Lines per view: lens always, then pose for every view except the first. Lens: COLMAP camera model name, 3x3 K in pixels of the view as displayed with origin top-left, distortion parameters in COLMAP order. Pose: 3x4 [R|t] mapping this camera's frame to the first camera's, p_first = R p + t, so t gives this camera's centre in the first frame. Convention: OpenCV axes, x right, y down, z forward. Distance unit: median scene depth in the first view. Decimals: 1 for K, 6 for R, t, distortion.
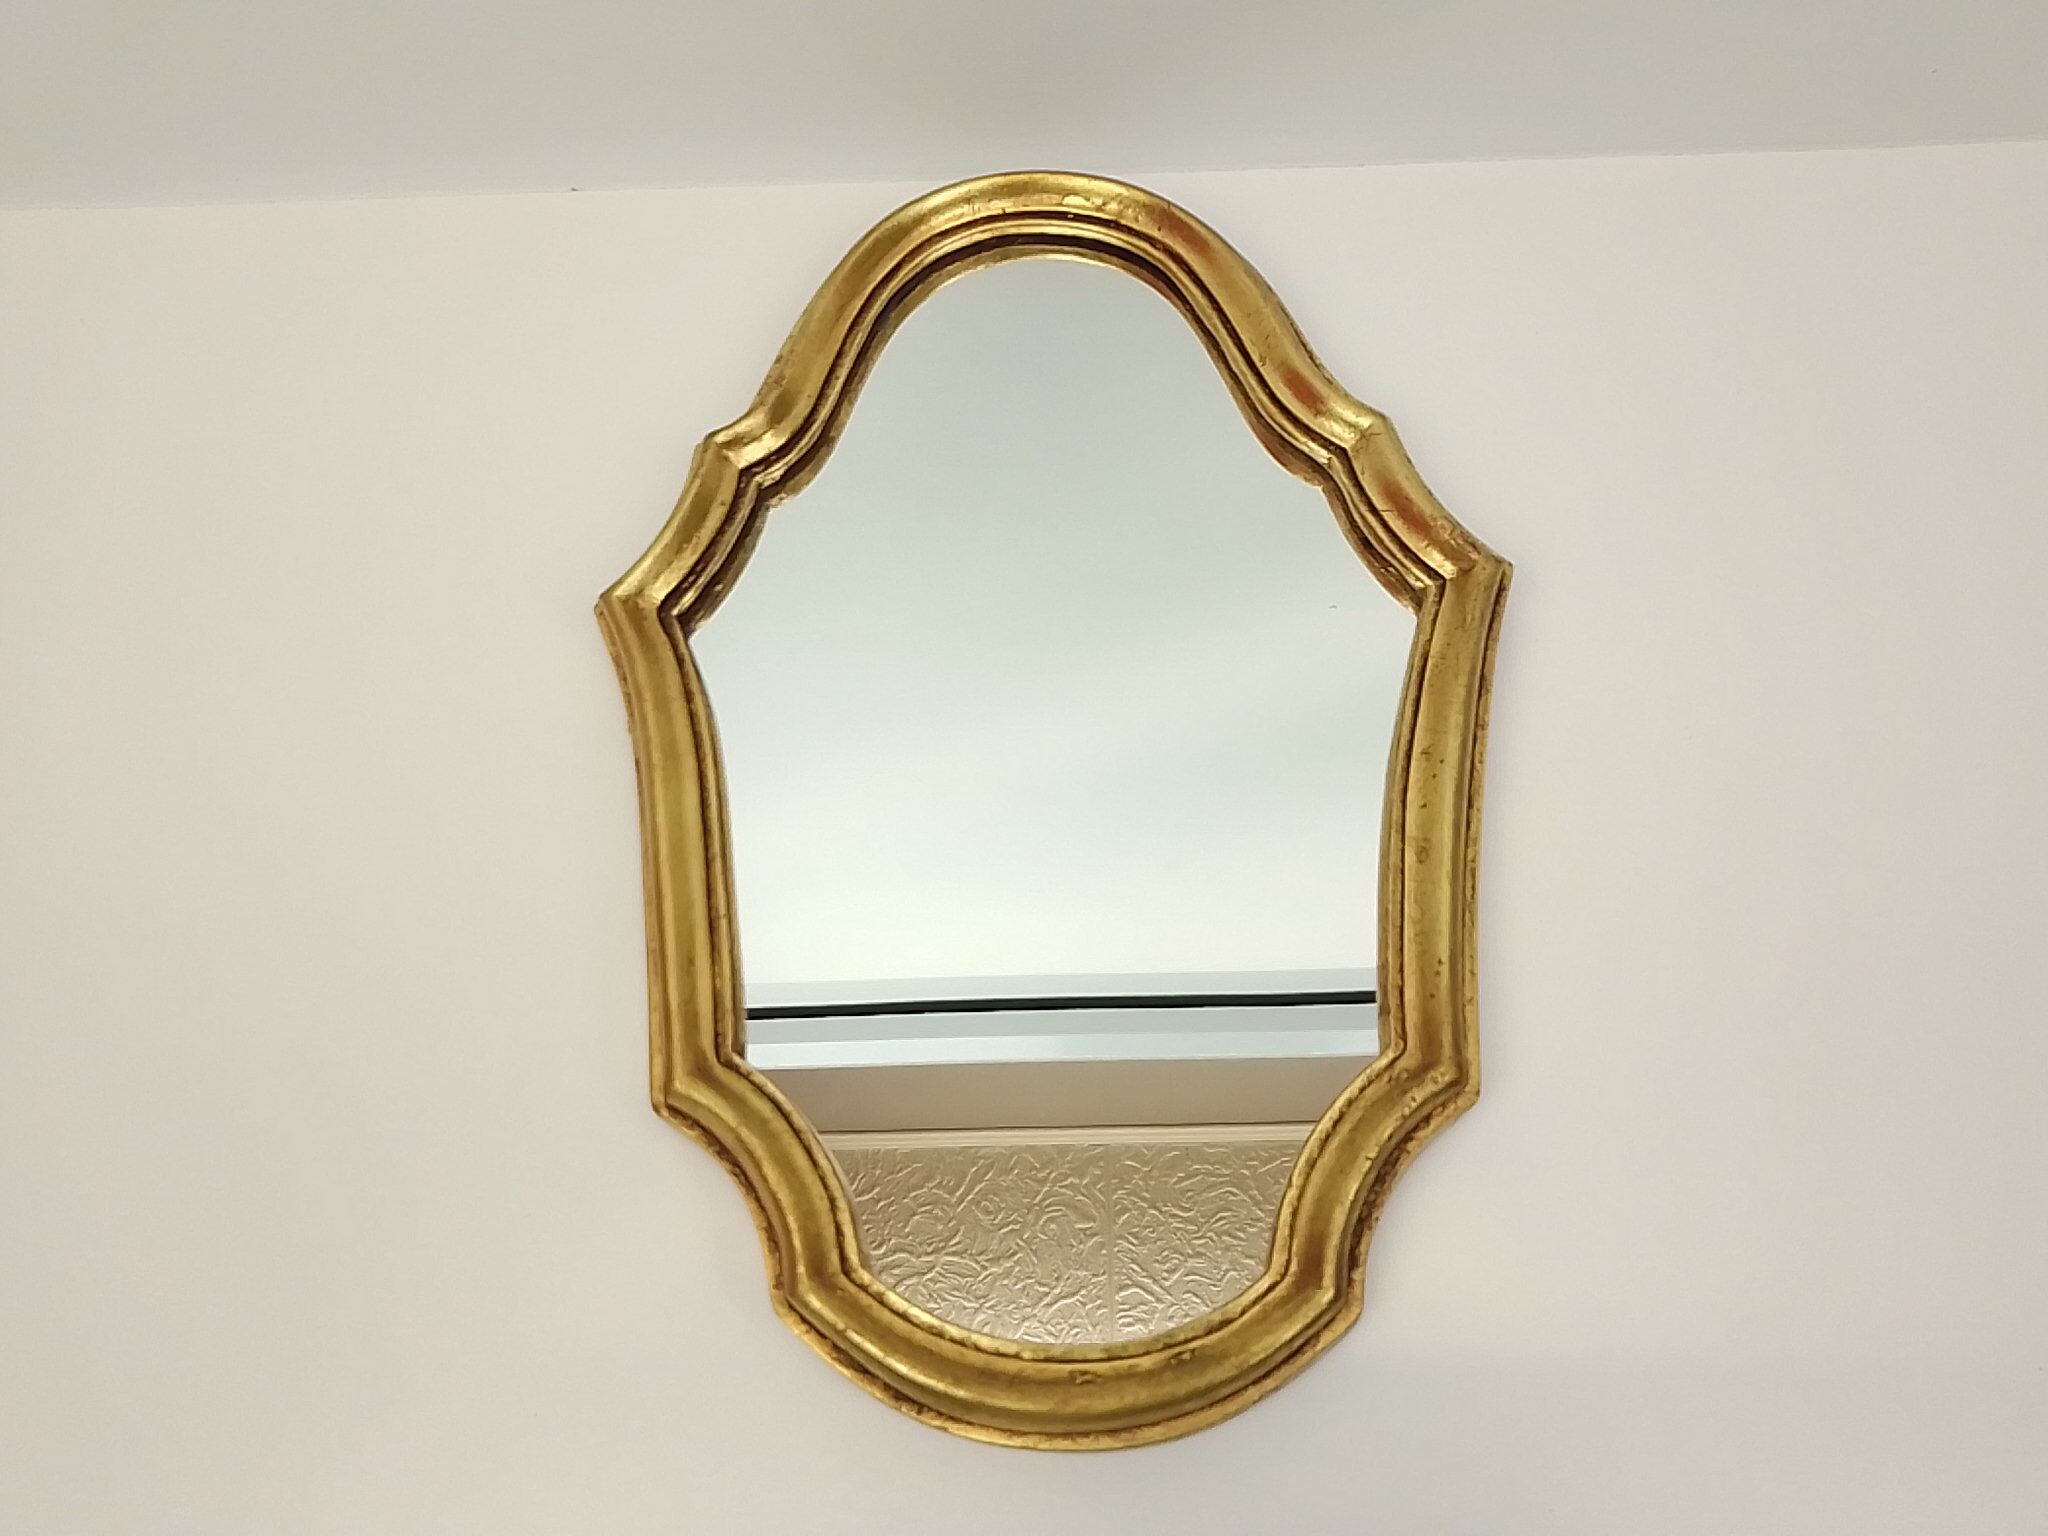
lens RADIAL K [[1622.8, 0, 1024.0], [0, 1622.8, 768.0], [0, 0, 1]] dist [0.035012, -0.229314]
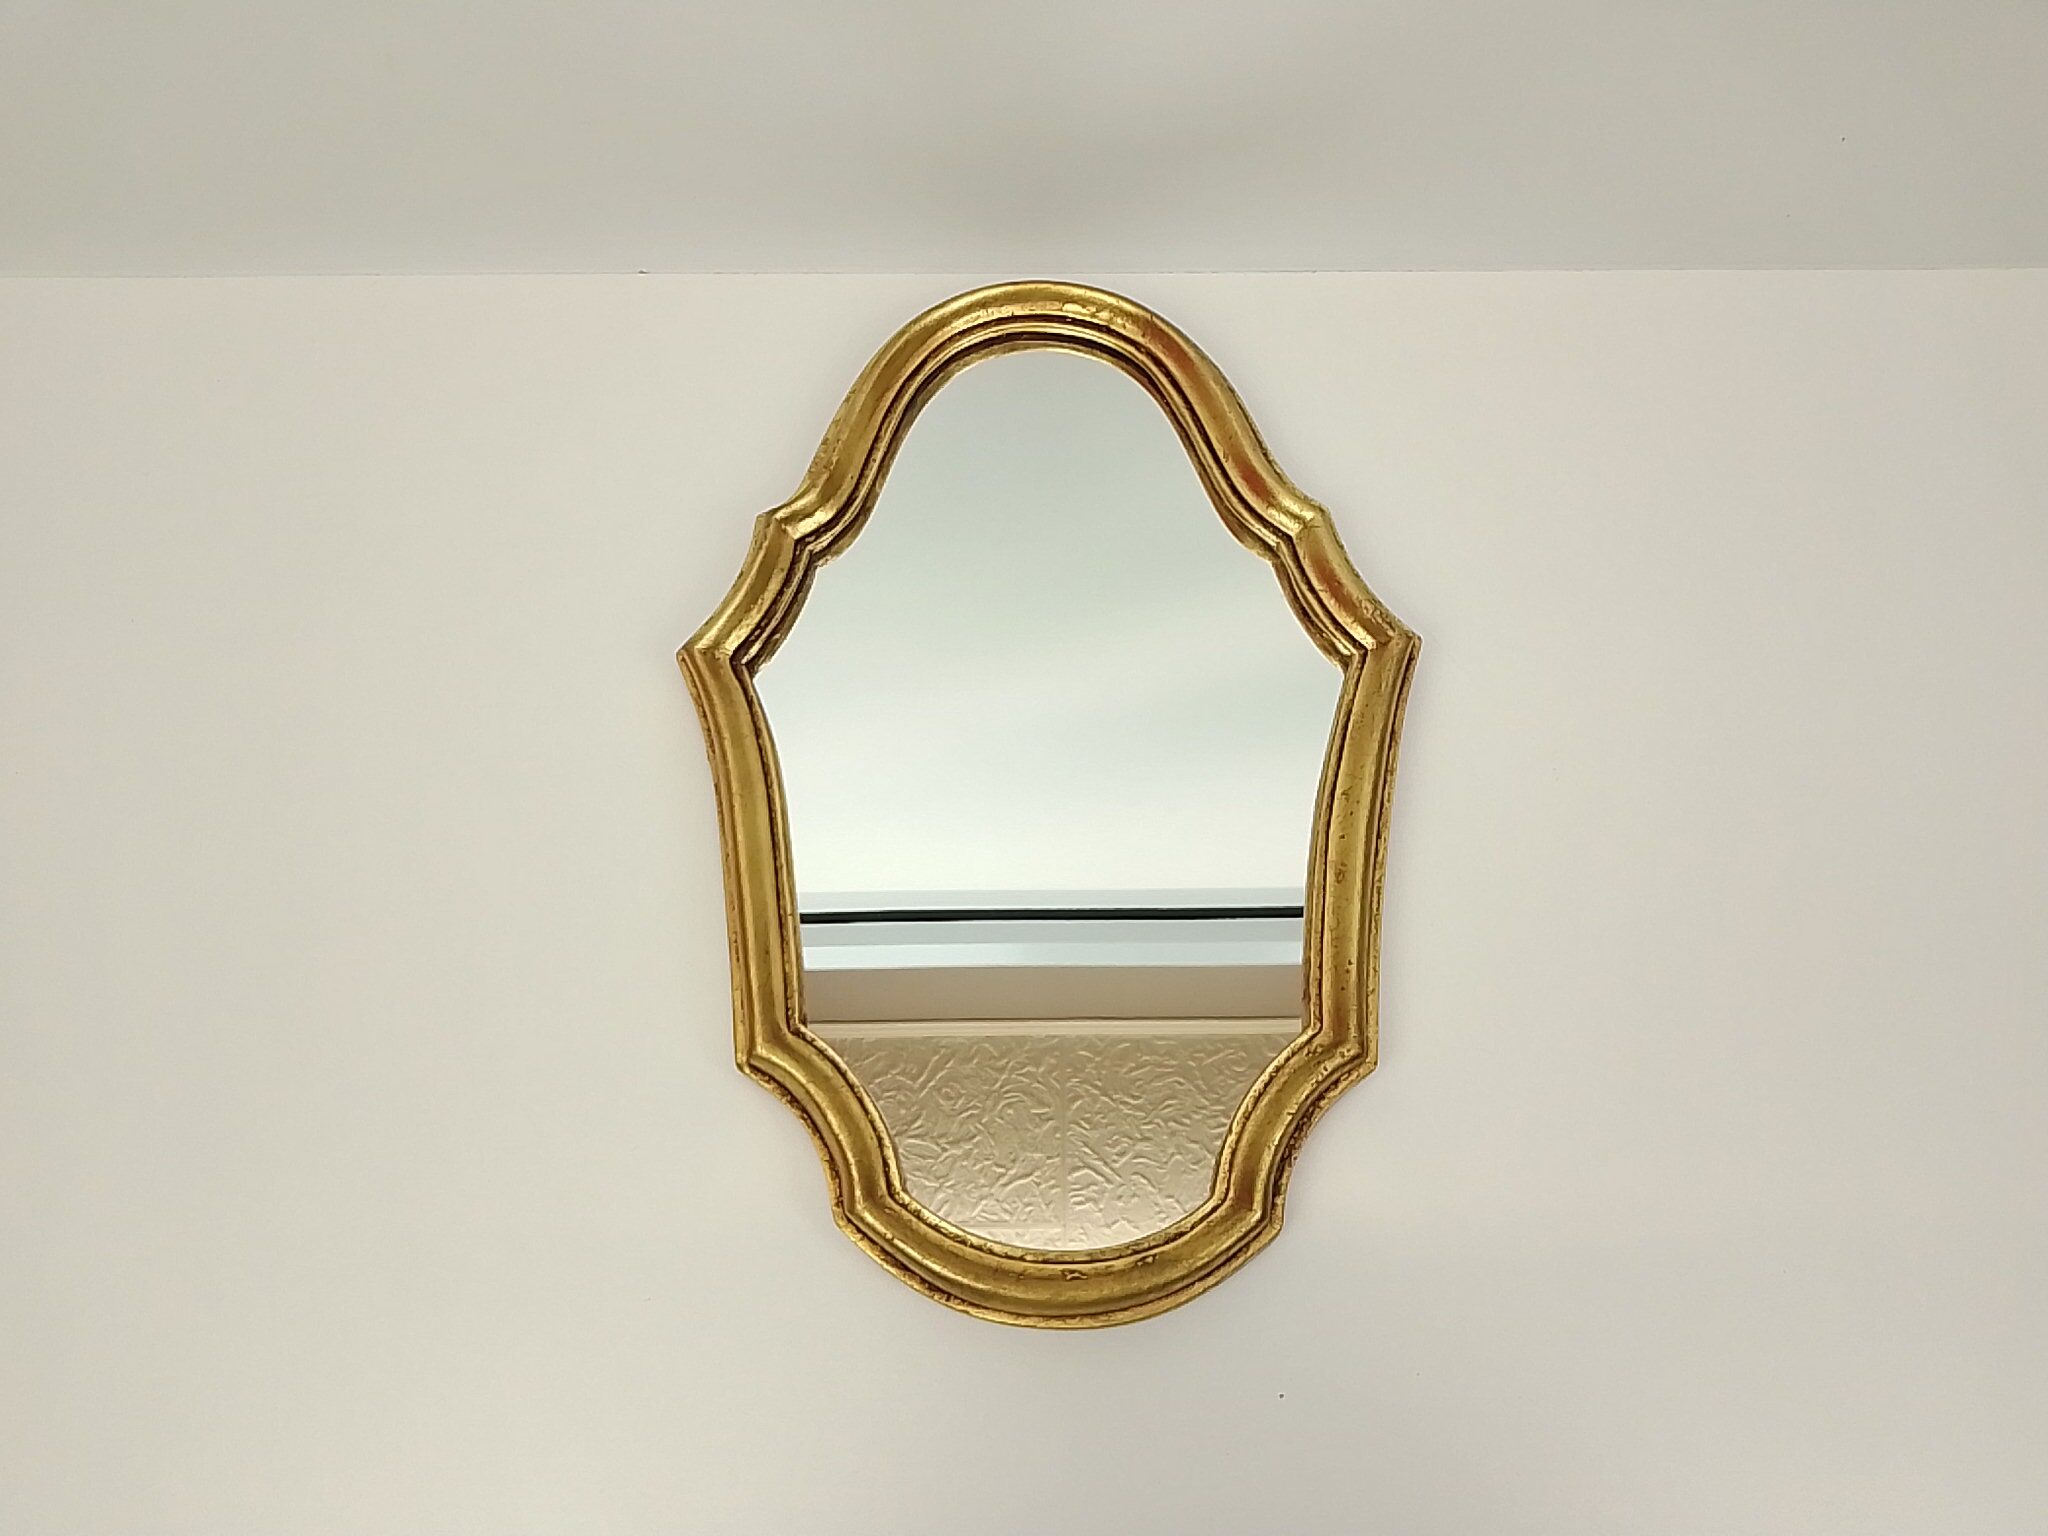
lens RADIAL K [[1622.8, 0, 1024.0], [0, 1622.8, 768.0], [0, 0, 1]] dist [0.035012, -0.229314]
pose [[0.999493, 0.014287, 0.028448, -0.037123], [-0.016317, 0.997238, 0.072455, -0.107337], [-0.027335, -0.072882, 0.996966, -0.235855]]
